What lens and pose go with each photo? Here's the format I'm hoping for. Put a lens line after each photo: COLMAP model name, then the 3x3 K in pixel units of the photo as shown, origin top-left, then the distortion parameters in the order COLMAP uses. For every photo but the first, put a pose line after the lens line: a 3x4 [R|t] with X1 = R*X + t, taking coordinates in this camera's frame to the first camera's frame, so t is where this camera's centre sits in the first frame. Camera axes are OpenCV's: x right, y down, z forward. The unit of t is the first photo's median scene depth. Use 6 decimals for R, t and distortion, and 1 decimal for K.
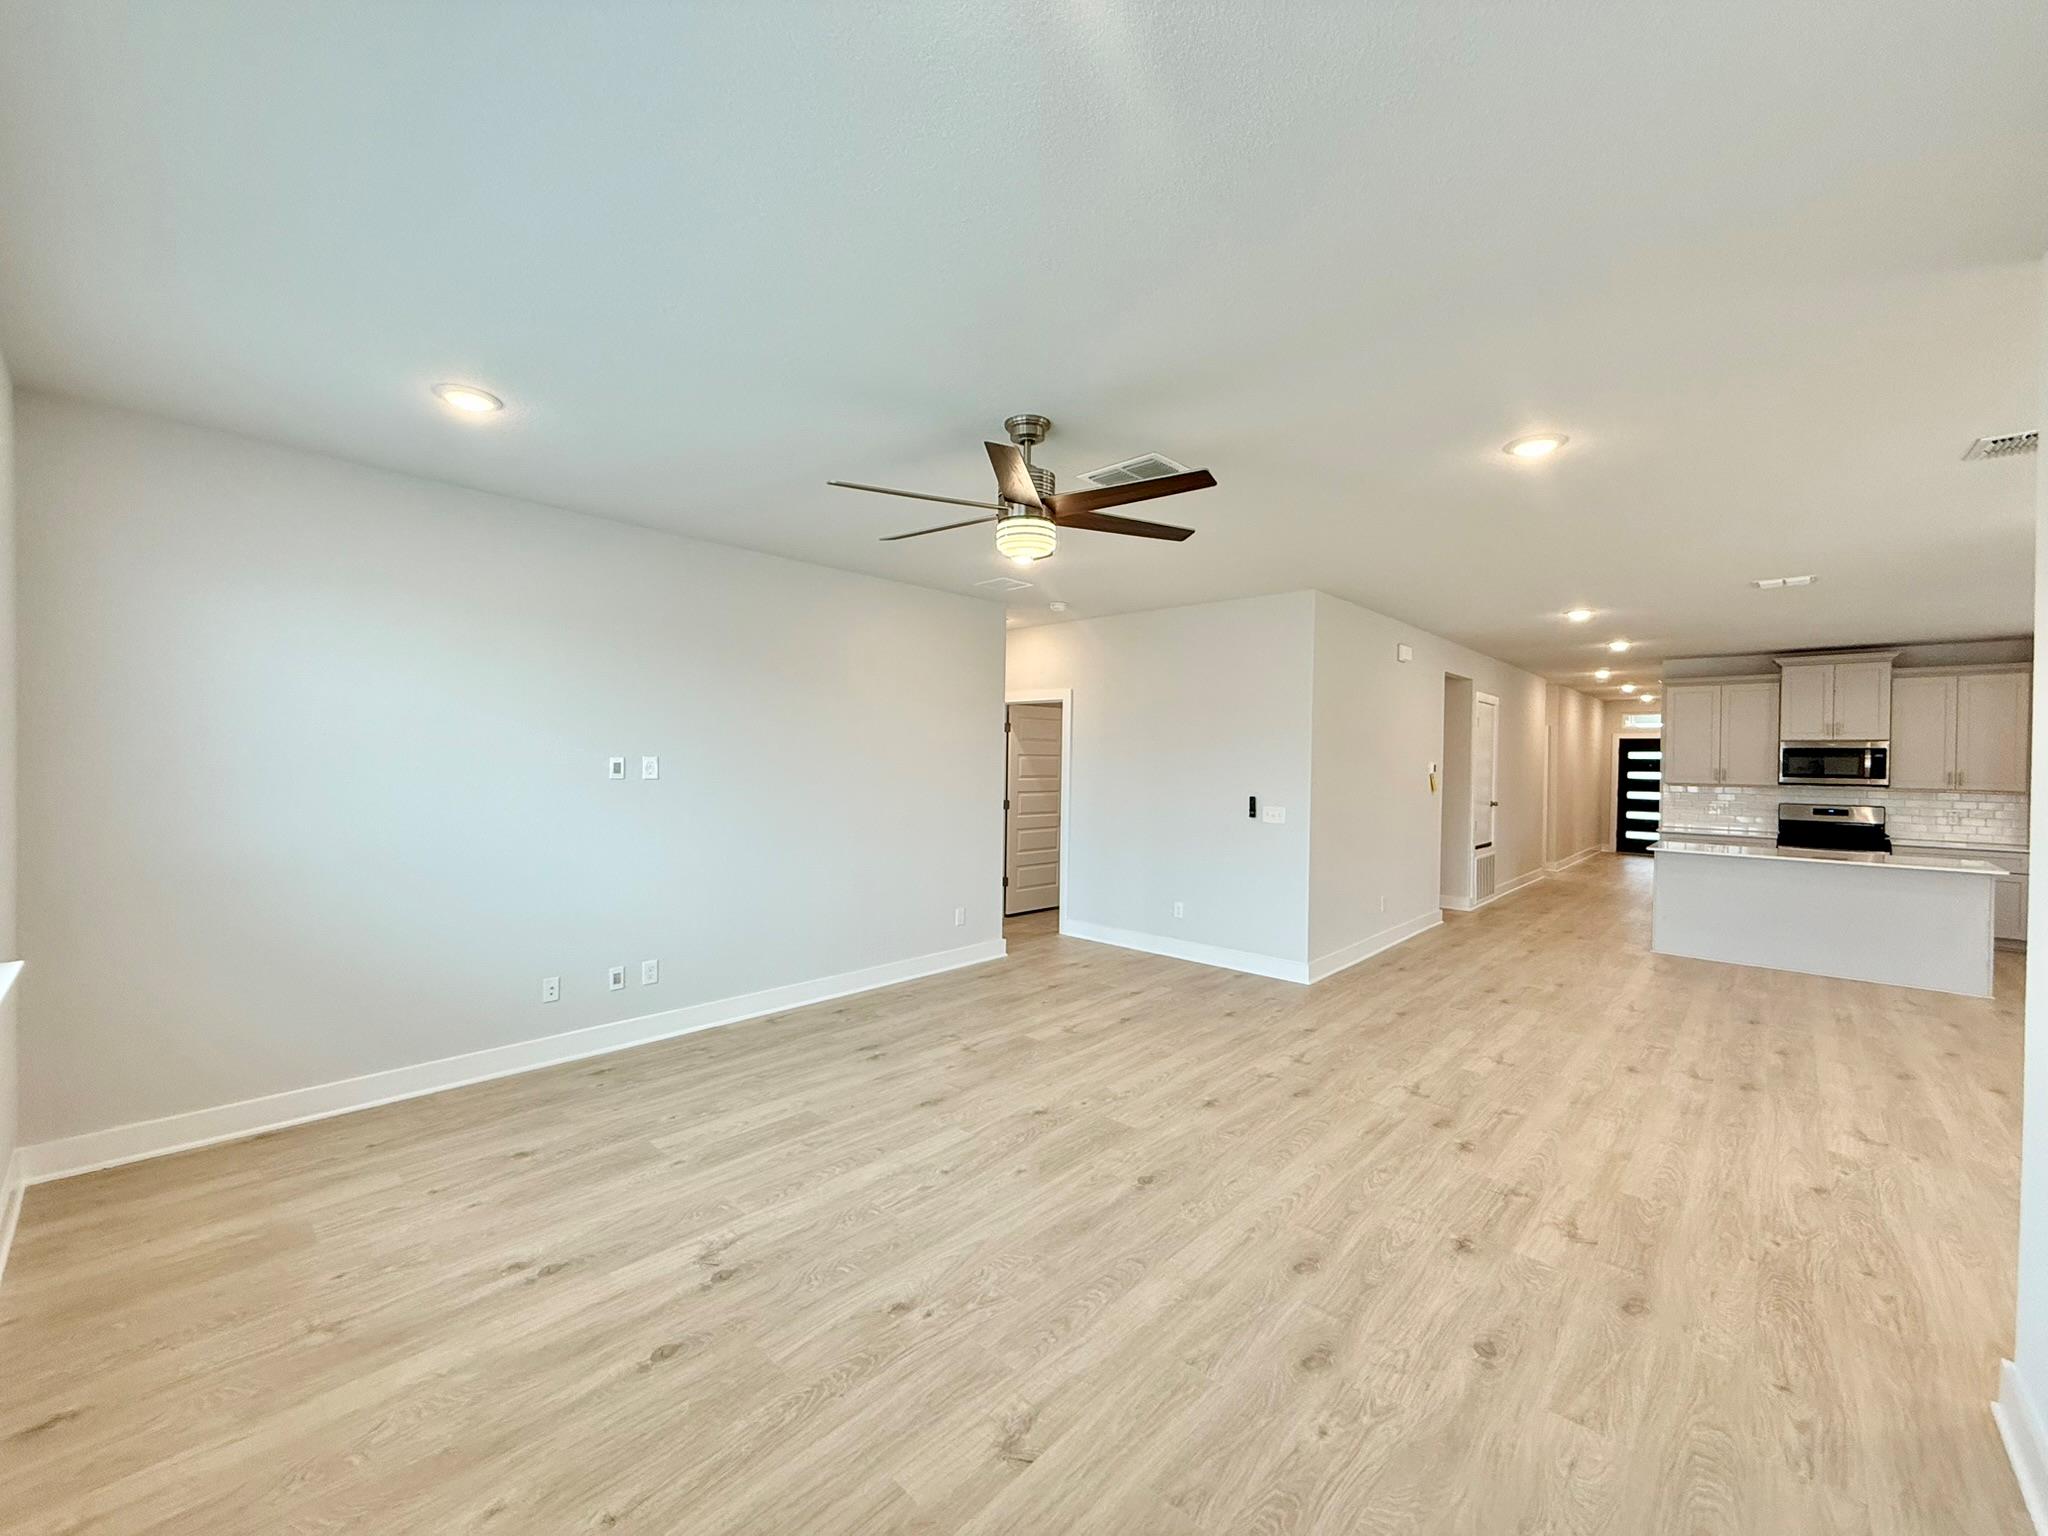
lens RADIAL K [[819.6, 0, 1019.7], [0, 819.6, 767.1], [0, 0, 1]] dist [0.000342, -0.000376]
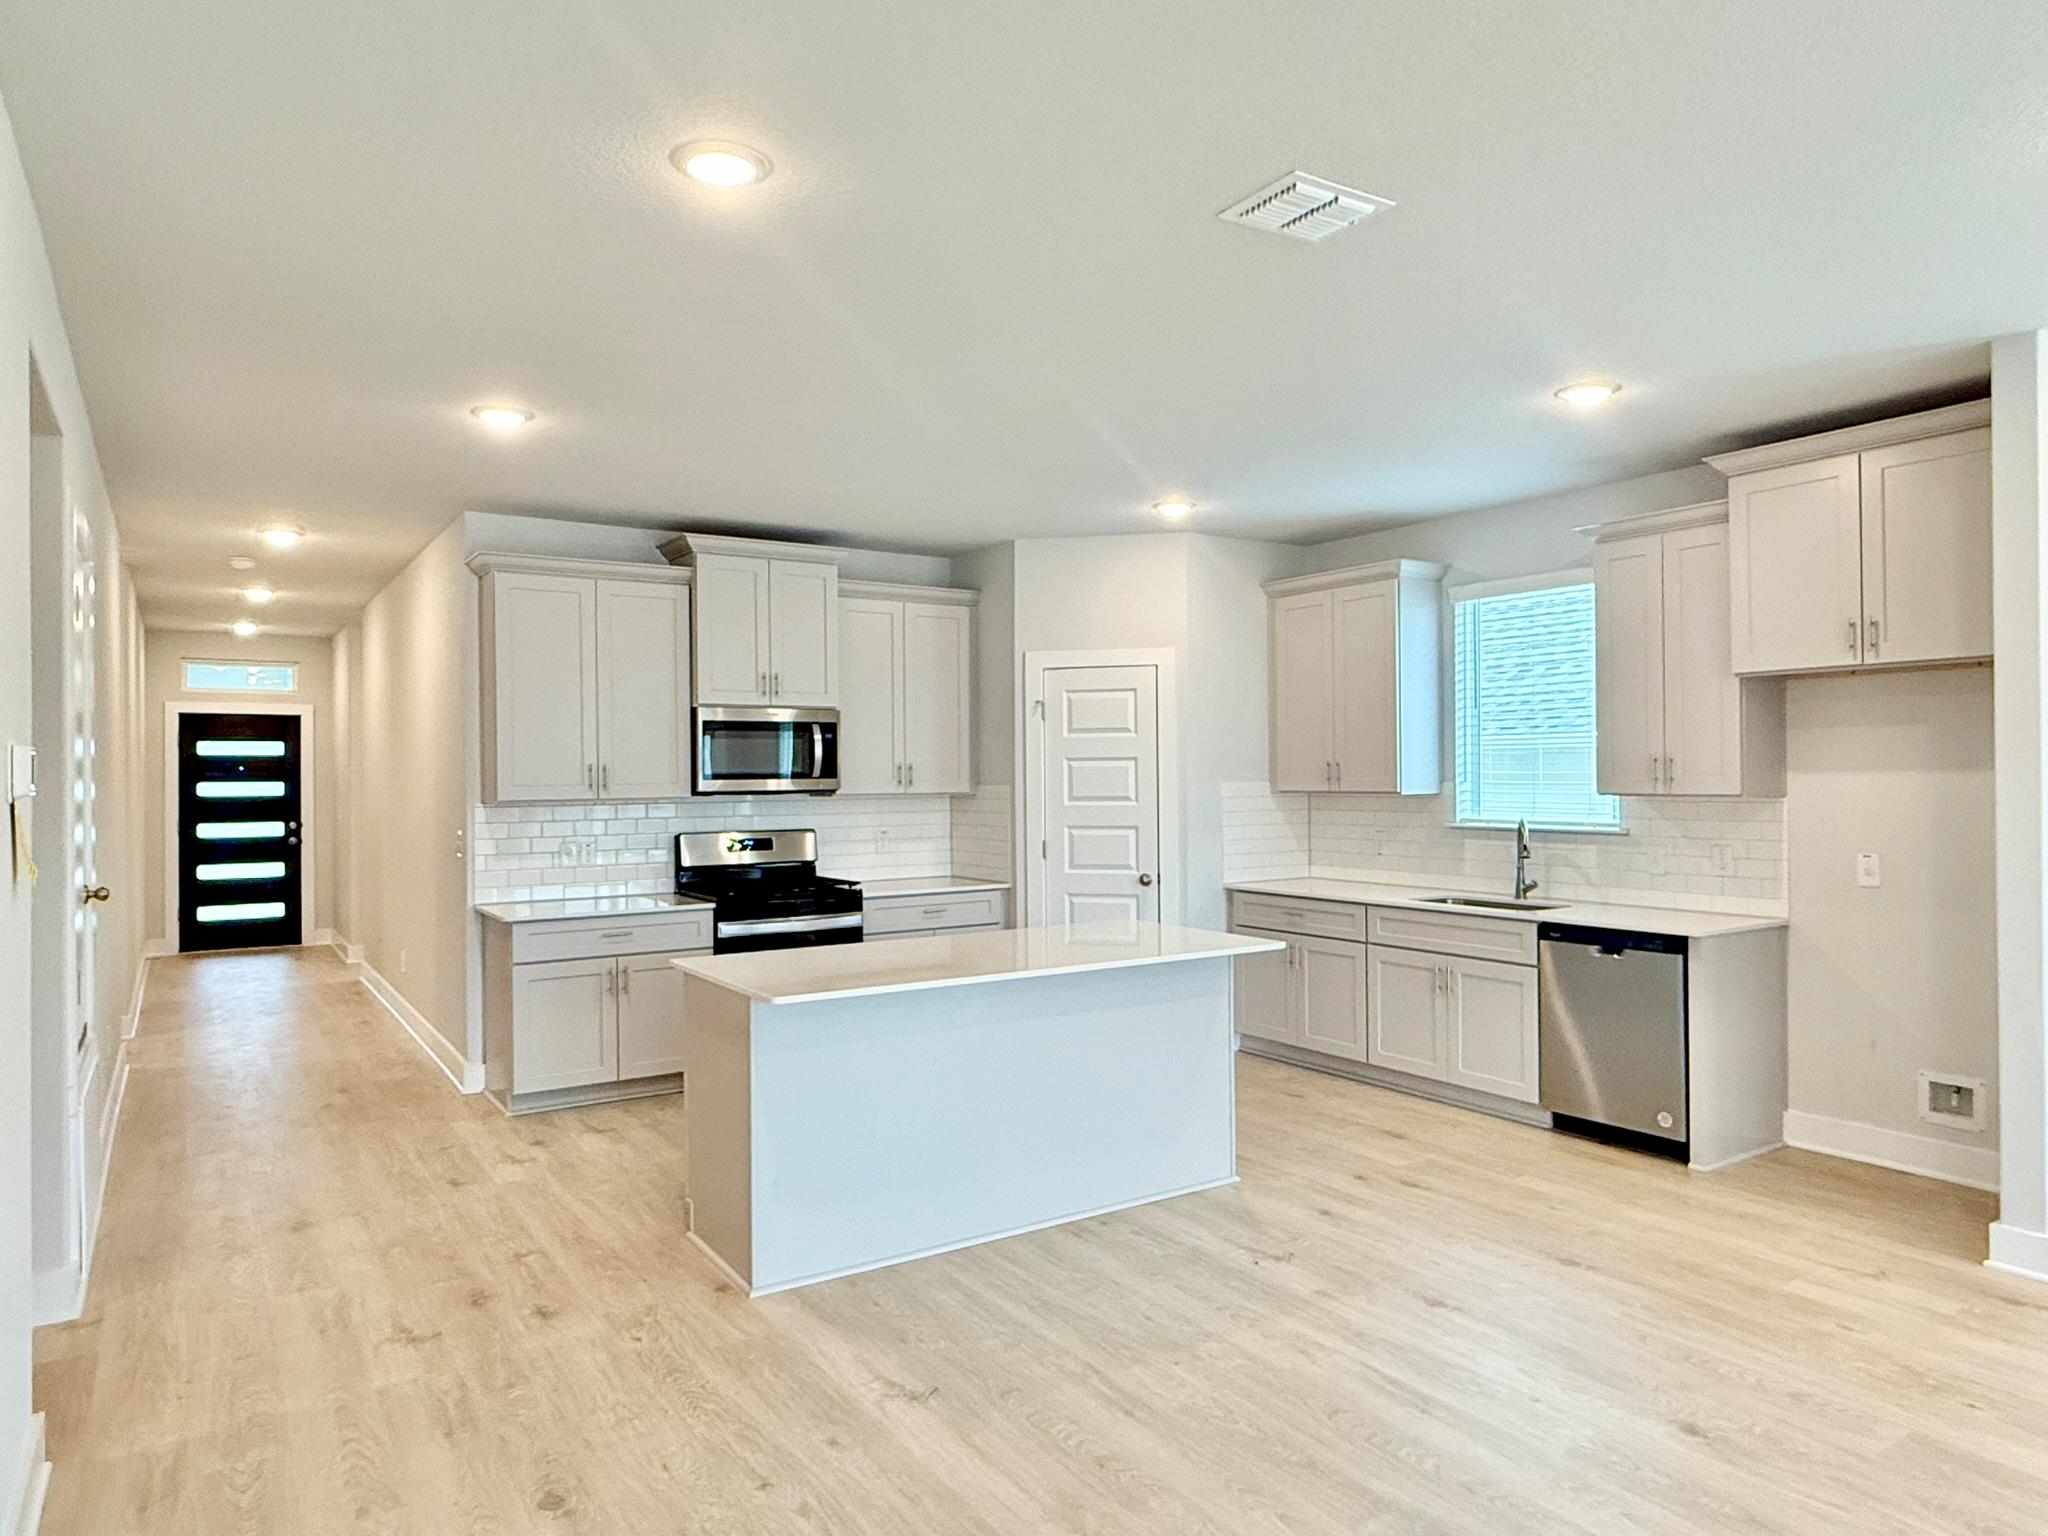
lens RADIAL K [[1282.9, 0, 1023.4], [0, 1282.9, 772.8], [0, 0, 1]] dist [0.003706, 0.000187]
pose [[0.240426, -0.016100, 0.970534, 0.445760], [0.021432, 0.999707, 0.011275, 0.006026], [-0.970431, 0.018089, 0.240701, 1.193818]]
